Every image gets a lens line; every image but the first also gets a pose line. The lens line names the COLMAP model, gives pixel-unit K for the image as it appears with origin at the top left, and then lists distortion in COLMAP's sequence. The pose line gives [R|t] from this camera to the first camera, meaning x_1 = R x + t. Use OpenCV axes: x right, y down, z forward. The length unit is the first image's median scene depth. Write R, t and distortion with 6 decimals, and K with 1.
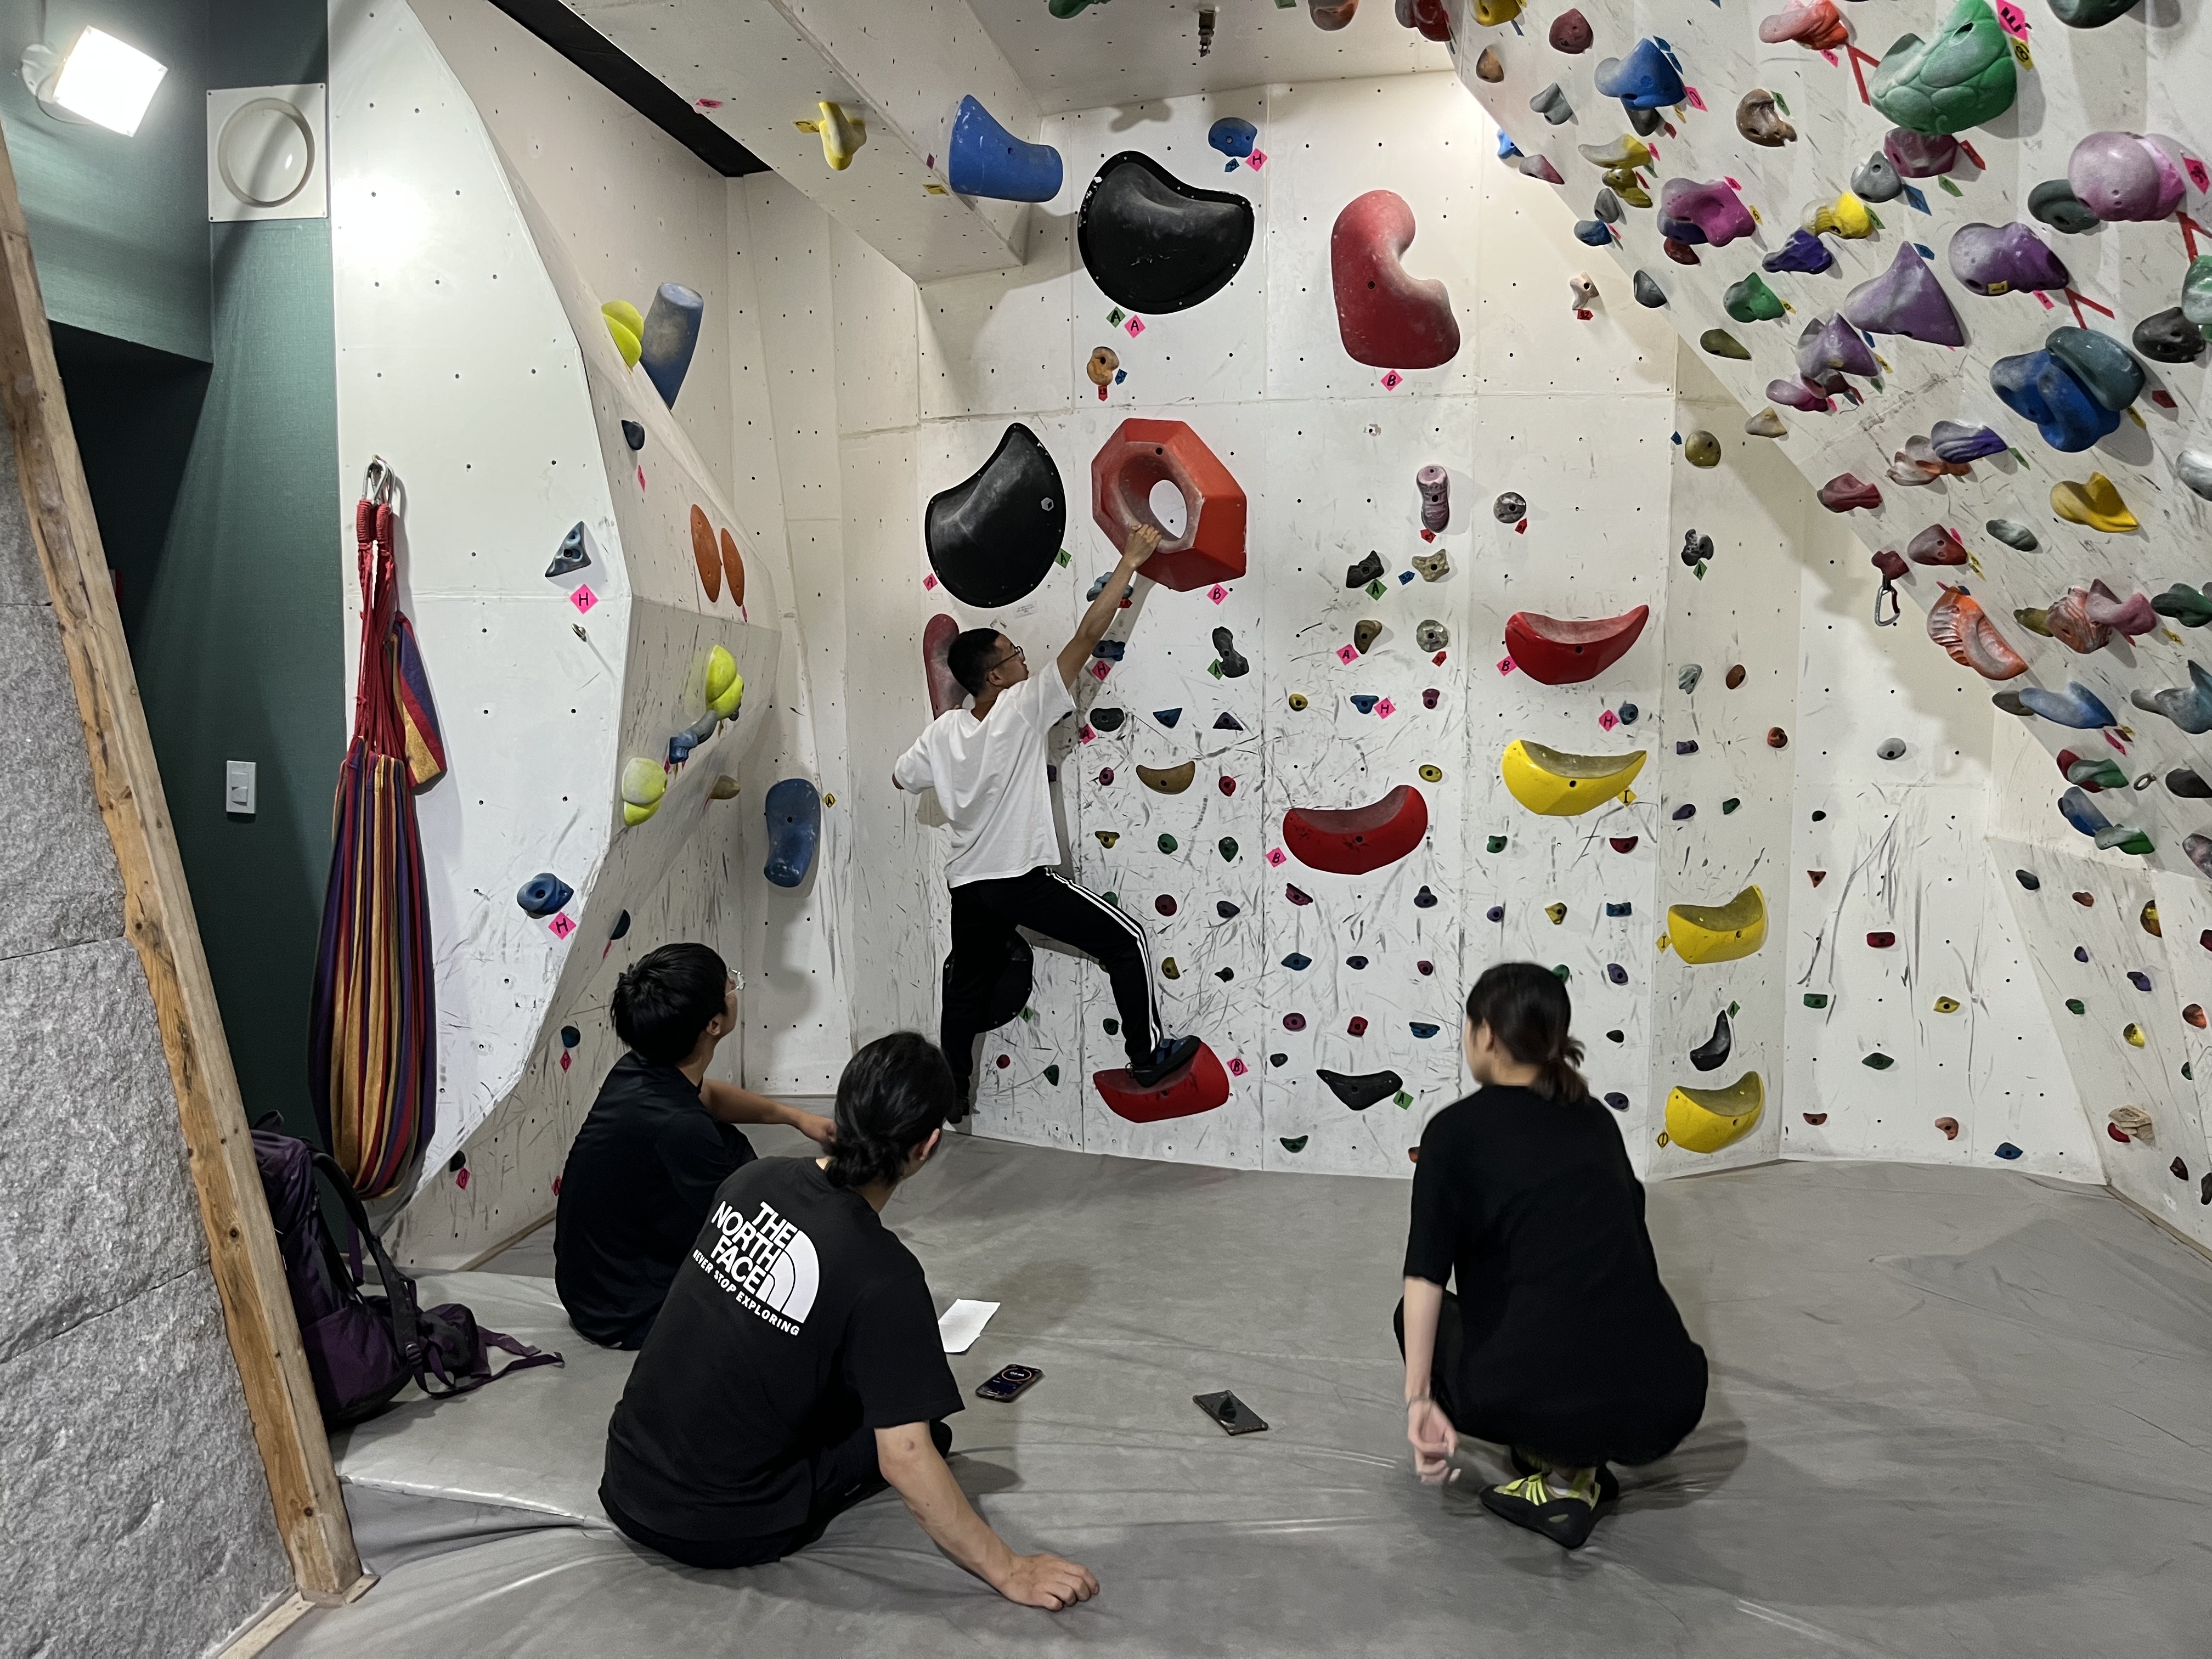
lens RADIAL K [[1671.8, 0, 1083.9], [0, 1671.8, 799.3], [0, 0, 1]] dist [0.060690, -0.087180]
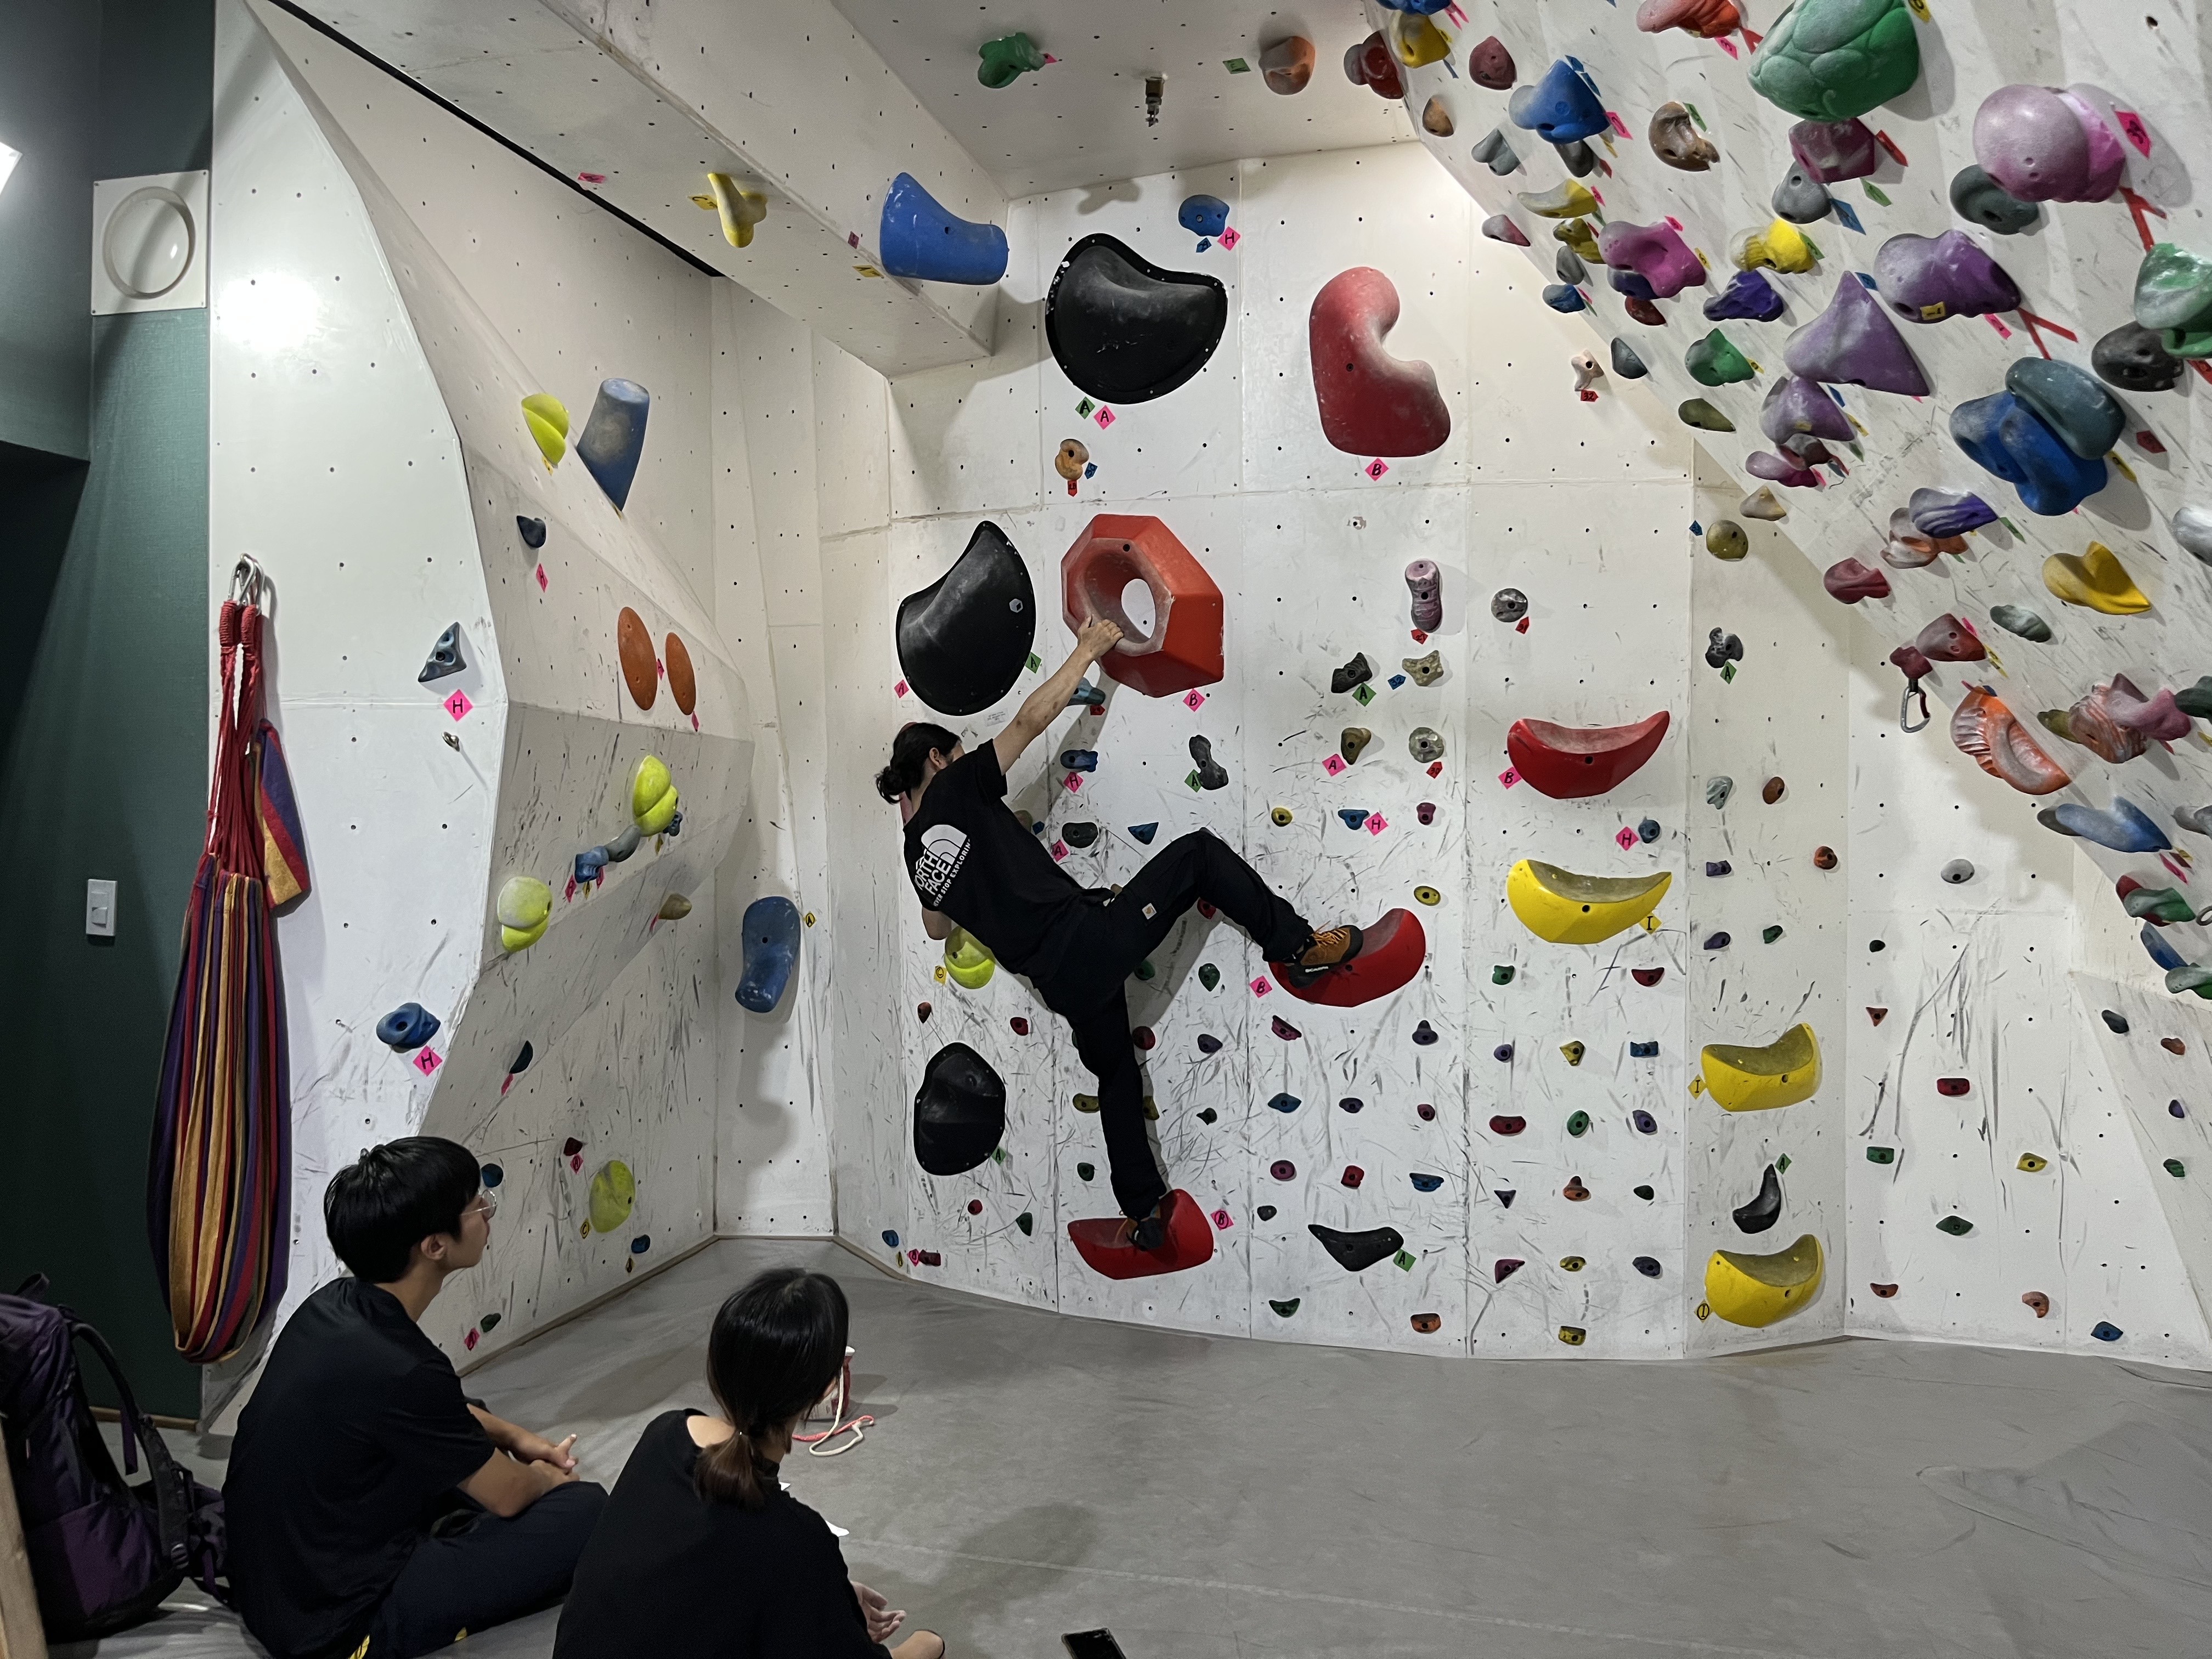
lens RADIAL K [[1671.8, 0, 1090.0], [0, 1671.8, 802.1], [0, 0, 1]] dist [0.060690, -0.087180]
pose [[0.997646, 0.001080, -0.068570, 0.090936], [-0.005559, 0.997859, -0.065168, -0.006262], [0.068353, 0.065396, 0.995516, 0.085671]]
